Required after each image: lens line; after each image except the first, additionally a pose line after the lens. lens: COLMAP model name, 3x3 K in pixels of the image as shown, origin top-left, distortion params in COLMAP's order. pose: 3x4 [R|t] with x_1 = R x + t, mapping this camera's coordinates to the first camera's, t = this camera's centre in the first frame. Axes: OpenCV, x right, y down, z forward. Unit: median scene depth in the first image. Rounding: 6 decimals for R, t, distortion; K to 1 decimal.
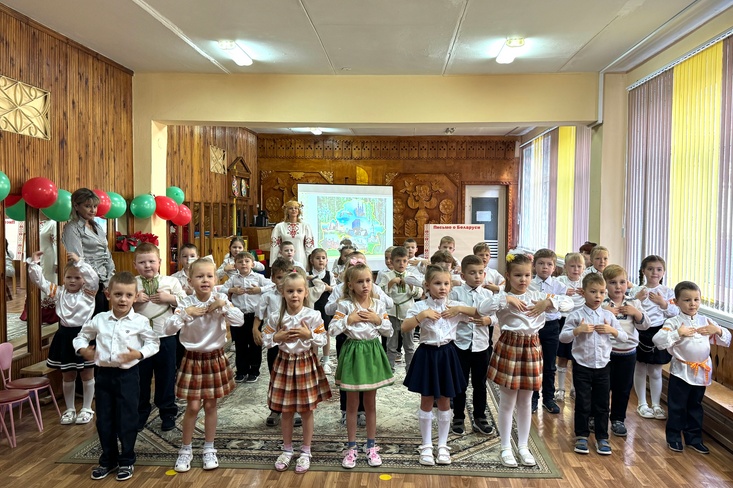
lens RADIAL K [[626.7, 0, 373.0], [0, 626.7, 248.9], [0, 0, 1]] dist [0.066152, -0.066564]
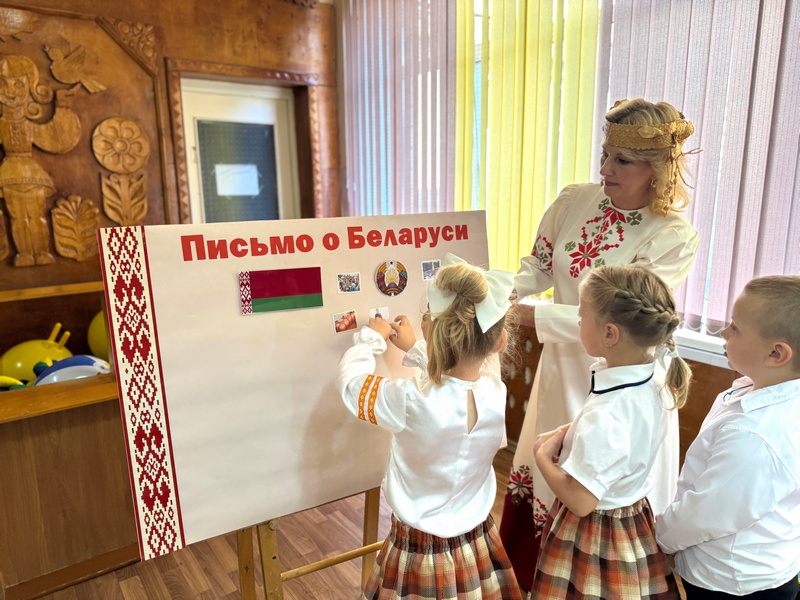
lens RADIAL K [[565.2, 0, 400.7], [0, 565.2, 305.7], [0, 0, 1]] dist [0.052777, -0.061668]
pose [[0.777567, -0.148304, 0.611061, 0.060221], [0.055936, 0.984250, 0.167699, -0.041839], [-0.626307, -0.096217, 0.773616, 0.916758]]
